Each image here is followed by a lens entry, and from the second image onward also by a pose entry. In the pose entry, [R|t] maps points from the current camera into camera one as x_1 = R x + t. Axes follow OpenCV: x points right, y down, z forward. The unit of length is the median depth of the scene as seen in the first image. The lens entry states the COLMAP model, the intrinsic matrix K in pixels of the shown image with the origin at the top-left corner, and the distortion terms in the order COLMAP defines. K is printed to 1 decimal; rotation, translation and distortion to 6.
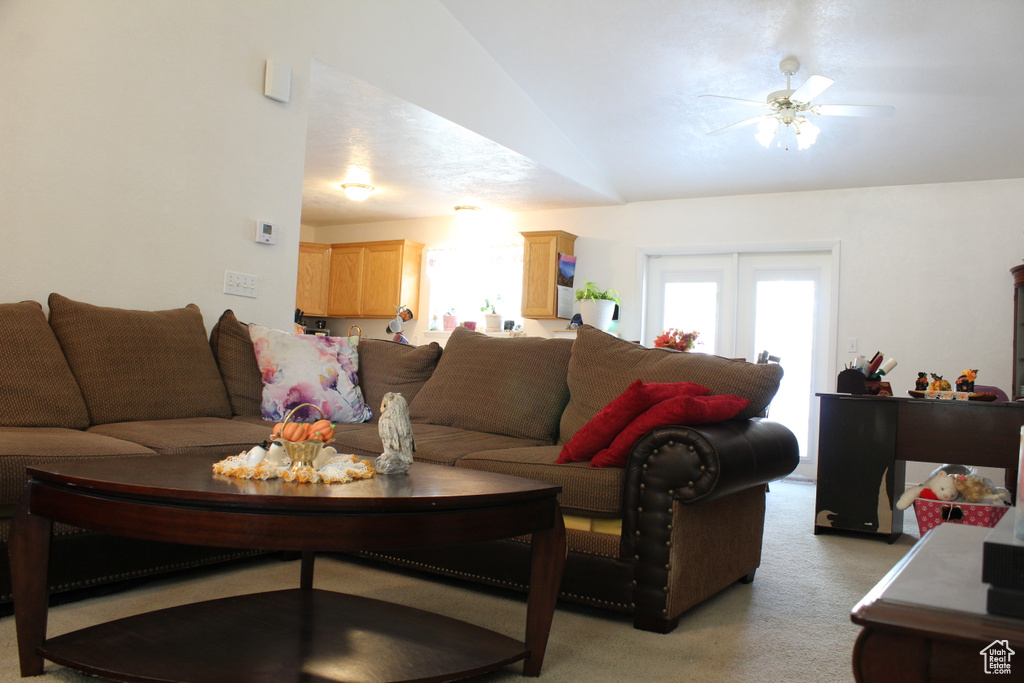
lens RADIAL K [[861.4, 0, 512.0], [0, 861.4, 341.5], [0, 0, 1]] dist [-0.167991, 0.159740]
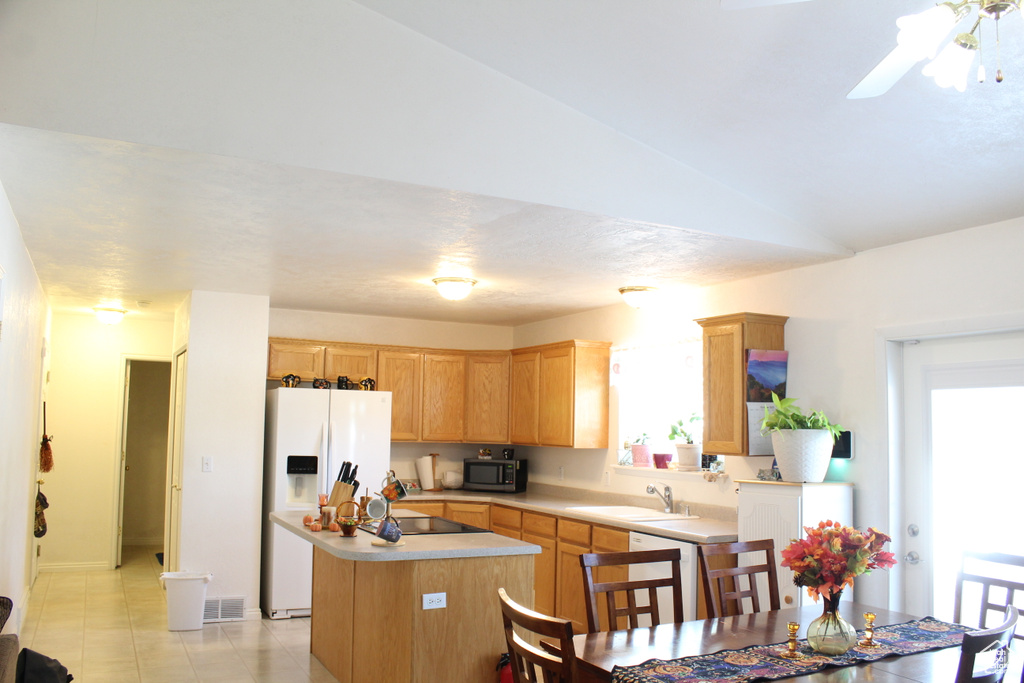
lens RADIAL K [[858.6, 0, 512.0], [0, 858.6, 341.5], [0, 0, 1]] dist [-0.171617, 0.164890]
pose [[0.859375, -0.083179, -0.504535, 0.324870], [0.043982, 0.995048, -0.089132, -0.093761], [0.509451, 0.054407, 0.858778, 0.597406]]
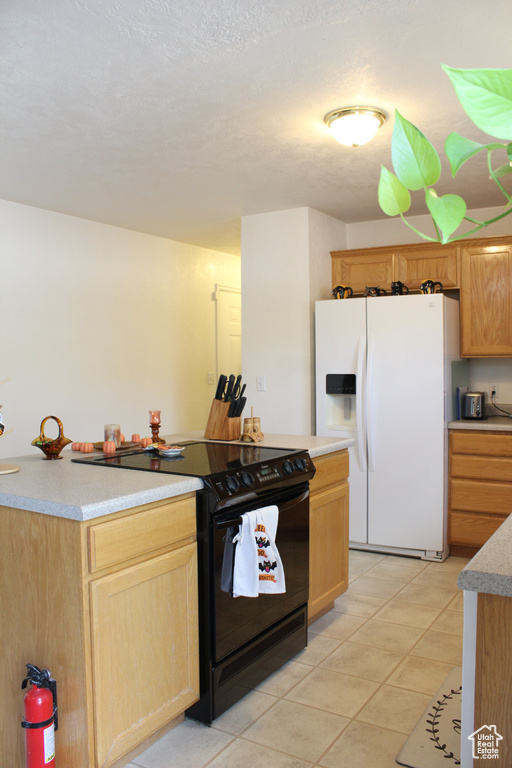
lens RADIAL K [[646.0, 0, 256.0], [0, 646.0, 384.0], [0, 0, 1]] dist [-0.167991, 0.159740]
pose [[0.008305, -0.017726, -0.999808, 0.273825], [0.050897, 0.998554, -0.017281, -0.031338], [0.998669, -0.050744, 0.009195, 1.369453]]
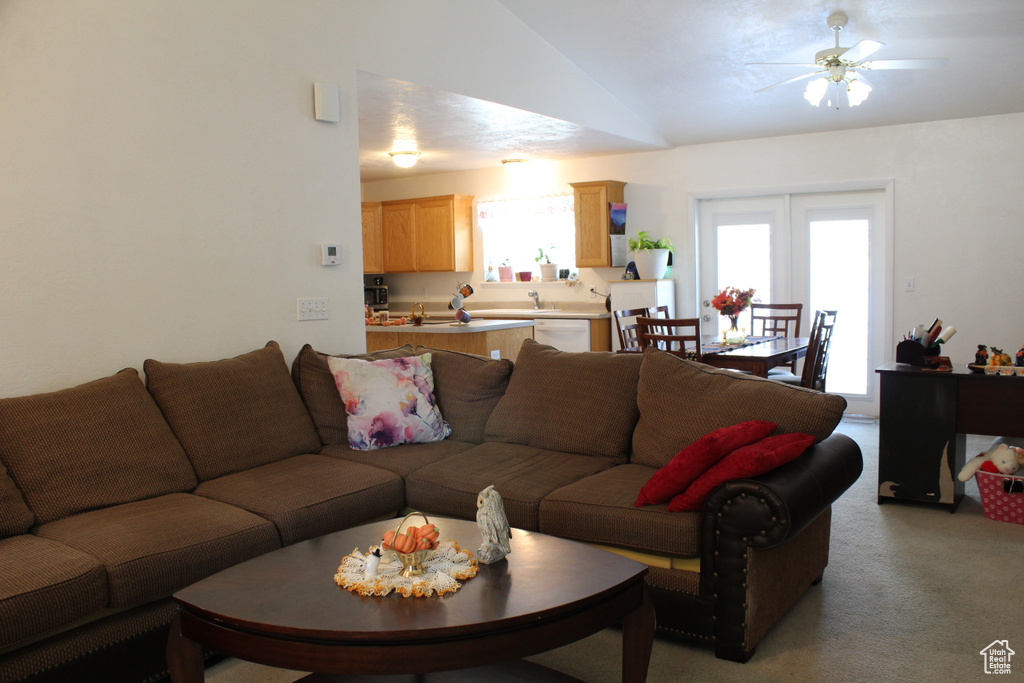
lens RADIAL K [[858.6, 0, 512.0], [0, 858.6, 341.5], [0, 0, 1]] dist [-0.171617, 0.164890]
pose [[0.995624, -0.069216, -0.062781, -0.011003], [0.076321, 0.989967, 0.118917, -0.104626], [0.053920, -0.123188, 0.990917, -0.020015]]
